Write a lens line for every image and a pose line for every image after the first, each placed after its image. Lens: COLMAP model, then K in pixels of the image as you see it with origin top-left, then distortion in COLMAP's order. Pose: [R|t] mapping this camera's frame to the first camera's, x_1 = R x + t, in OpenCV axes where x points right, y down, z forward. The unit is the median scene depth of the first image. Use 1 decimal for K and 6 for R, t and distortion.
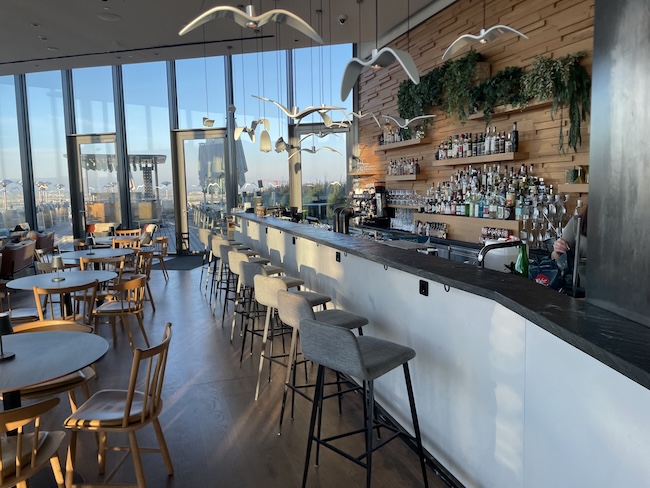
lens RADIAL K [[495.7, 0, 325.0], [0, 495.7, 244.0], [0, 0, 1]] dist [0.043774, -0.002556]
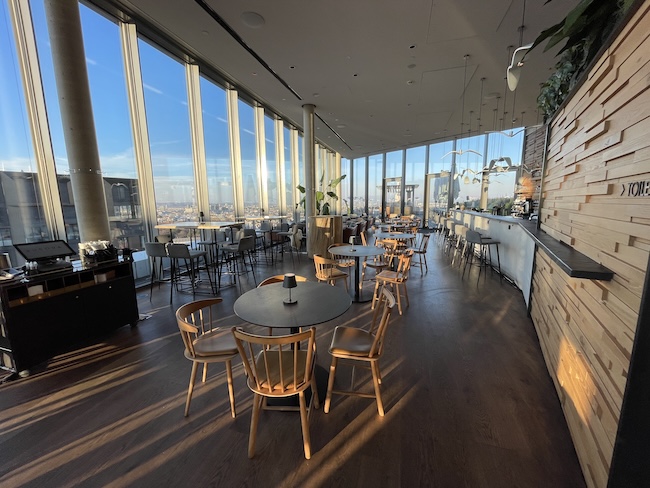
lens RADIAL K [[266.0, 0, 325.0], [0, 266.0, 244.0], [0, 0, 1]] dist [-0.002550, 0.000055]
pose [[0.813293, 0.096438, -0.573807, 0.055092], [-0.068239, 0.995172, 0.070536, 0.038819], [0.577839, -0.018210, 0.815948, -0.290879]]
